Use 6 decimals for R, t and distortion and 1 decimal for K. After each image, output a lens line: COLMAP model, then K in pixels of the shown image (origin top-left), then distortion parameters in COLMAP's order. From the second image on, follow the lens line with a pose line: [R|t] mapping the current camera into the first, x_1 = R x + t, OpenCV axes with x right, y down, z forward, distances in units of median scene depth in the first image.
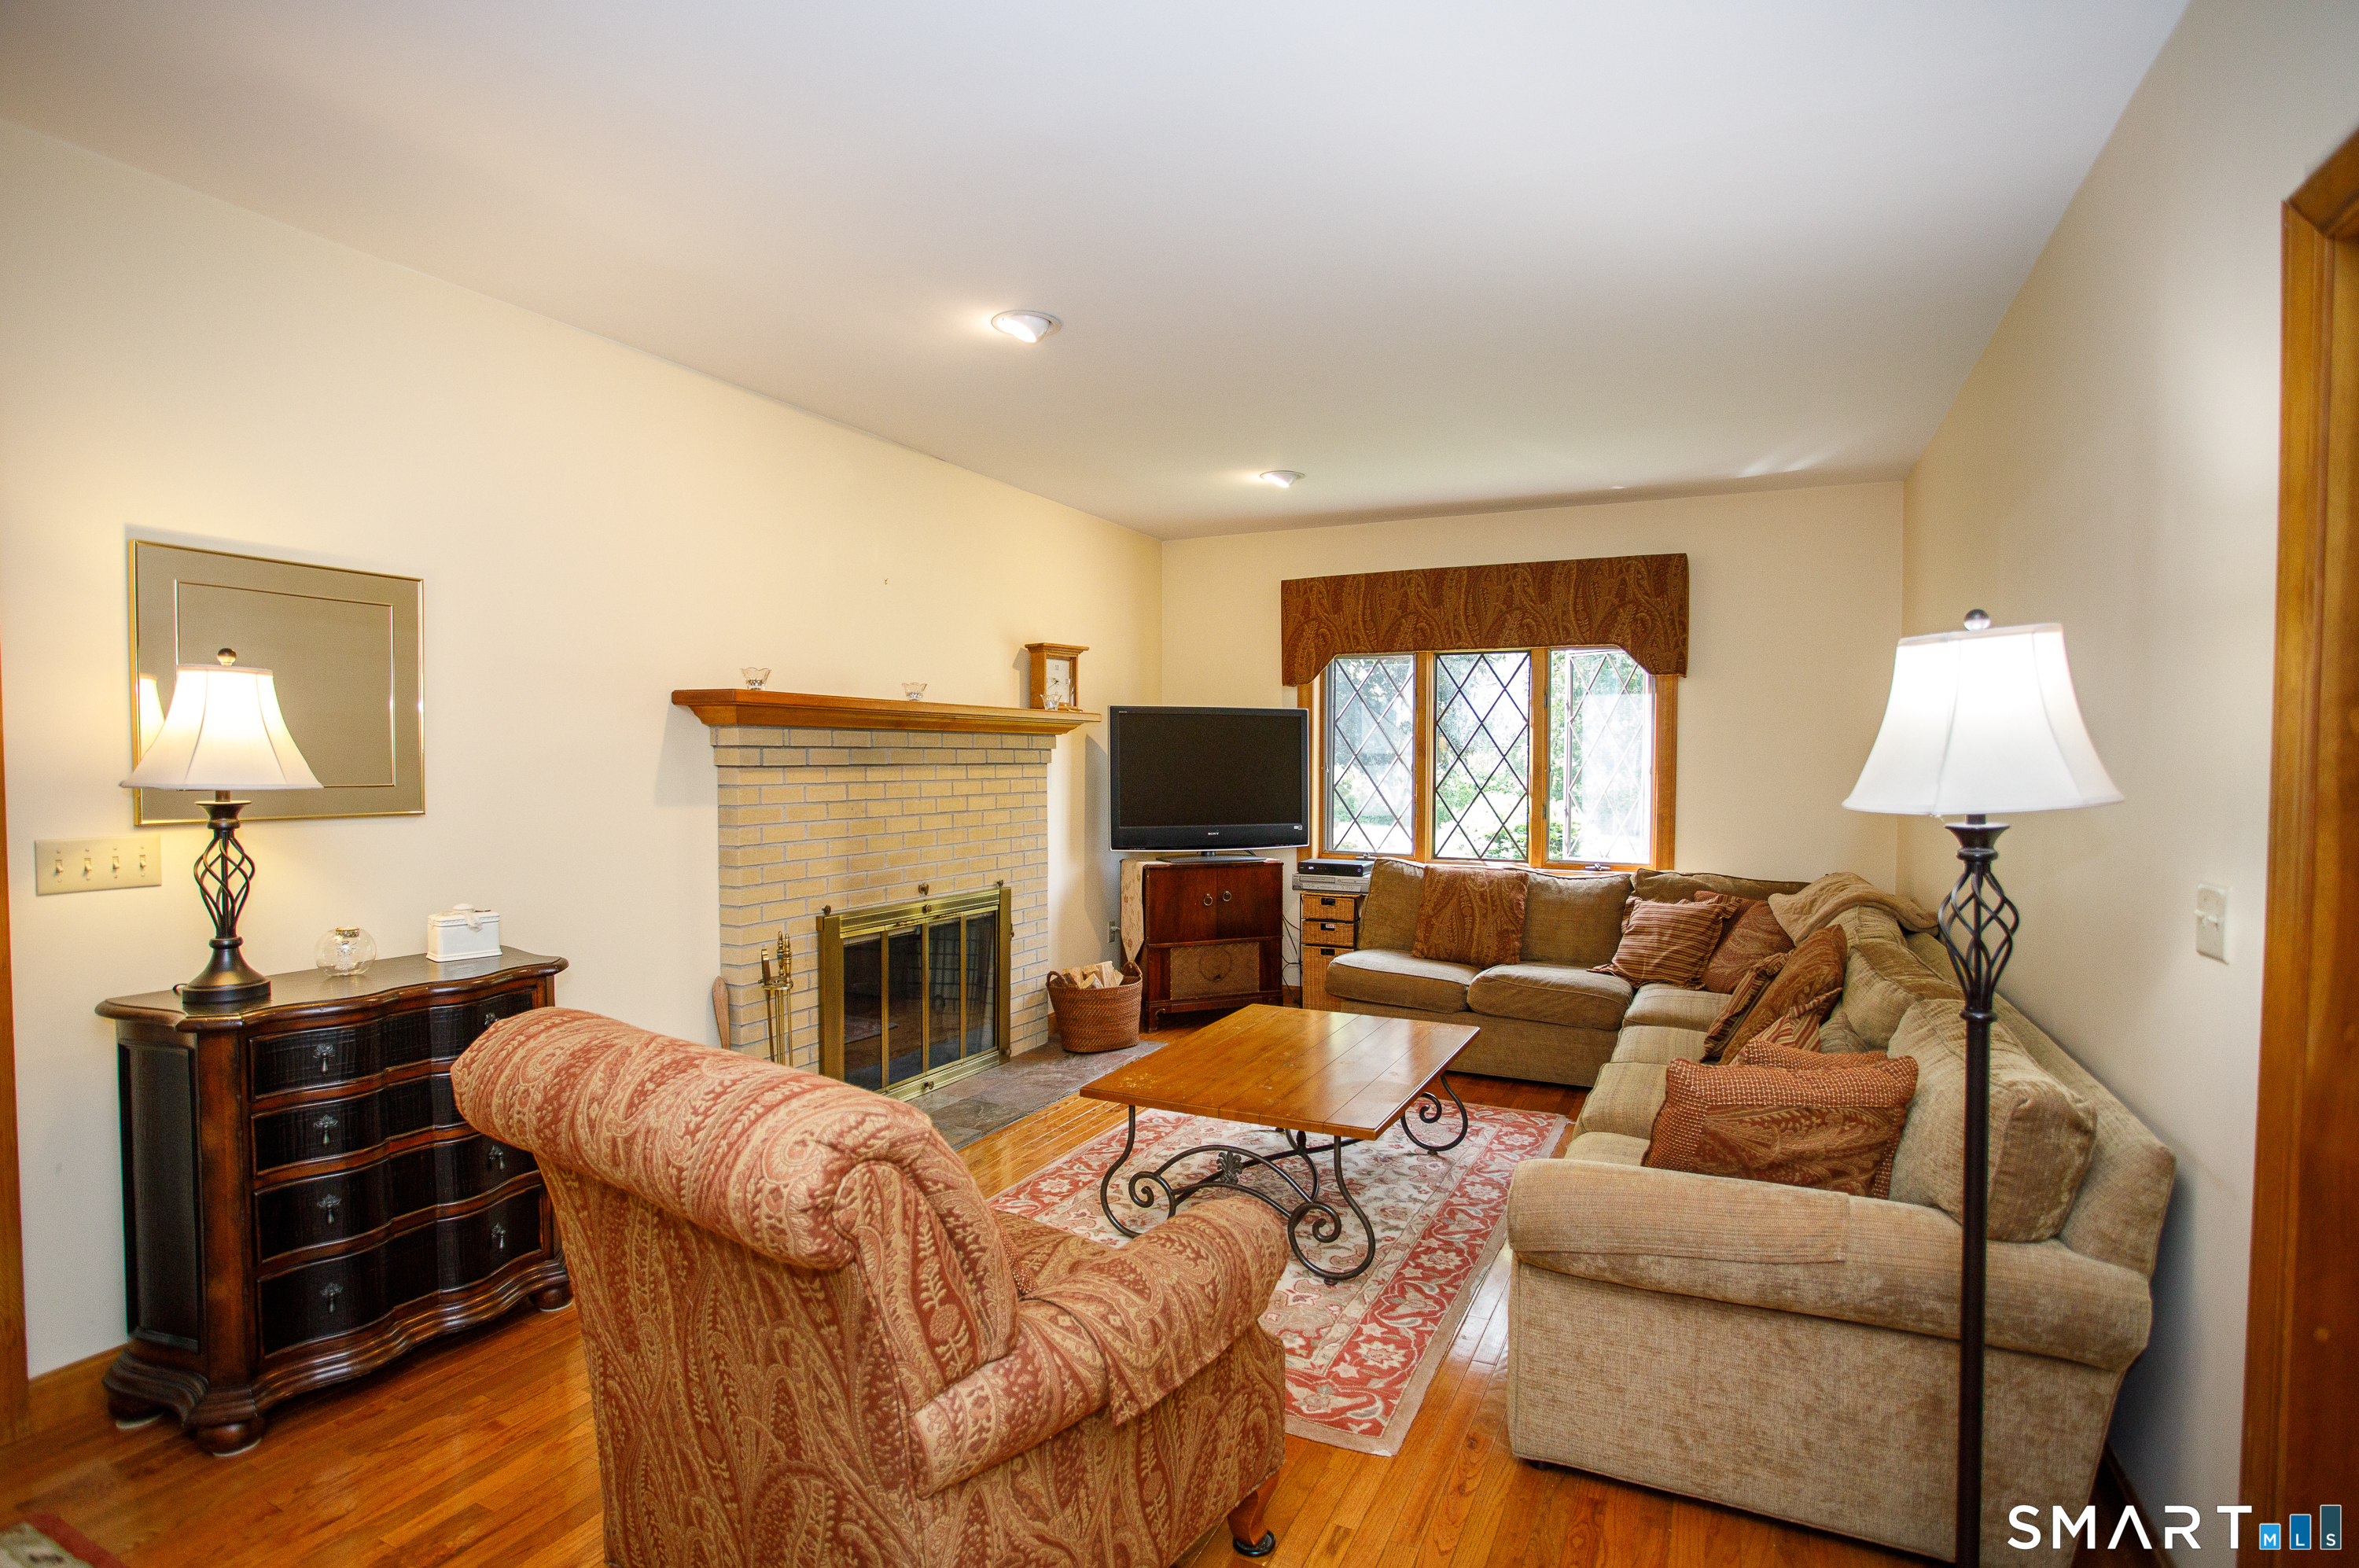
lens RADIAL K [[1142.6, 0, 1179.5], [0, 1142.6, 784.0], [0, 0, 1]] dist [-0.070188, 0.033155]
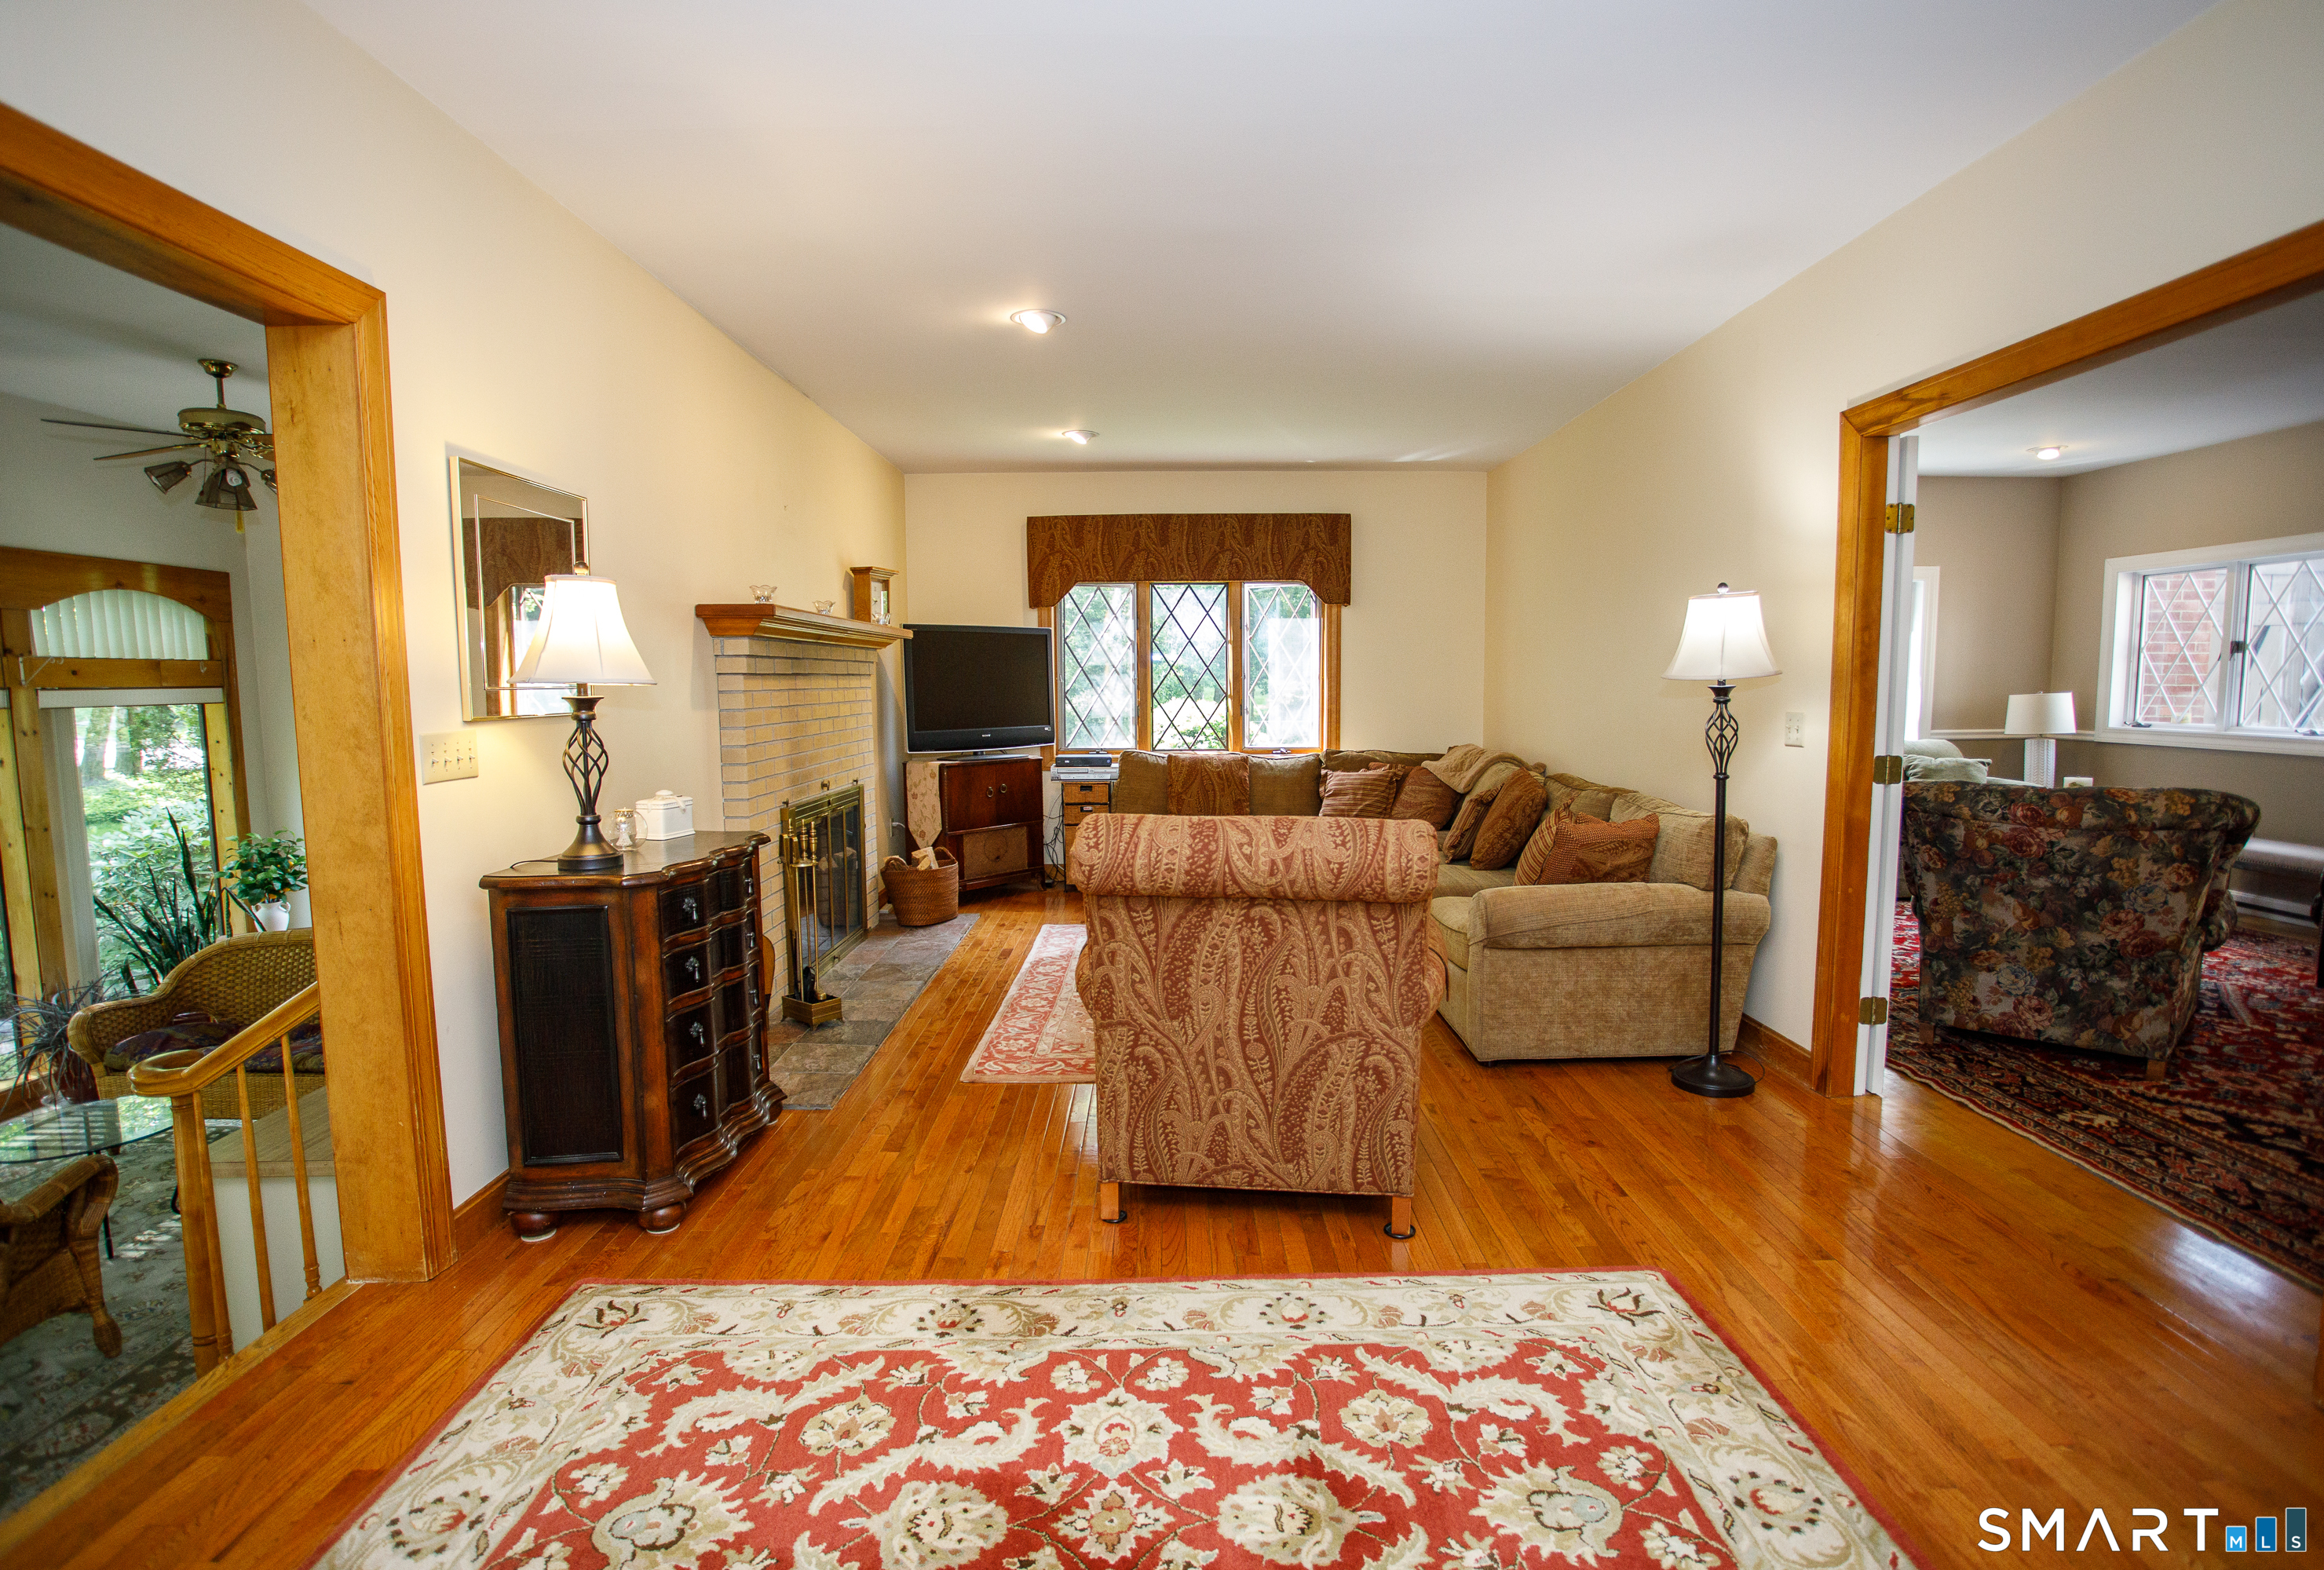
lens RADIAL K [[1158.9, 0, 1162.0], [0, 1158.9, 785.0], [0, 0, 1]] dist [-0.074344, 0.000000]
pose [[0.894522, -0.049729, 0.444250, -0.372052], [0.020377, 0.997296, 0.070606, 0.015897], [-0.446560, -0.054107, 0.893116, -0.142025]]
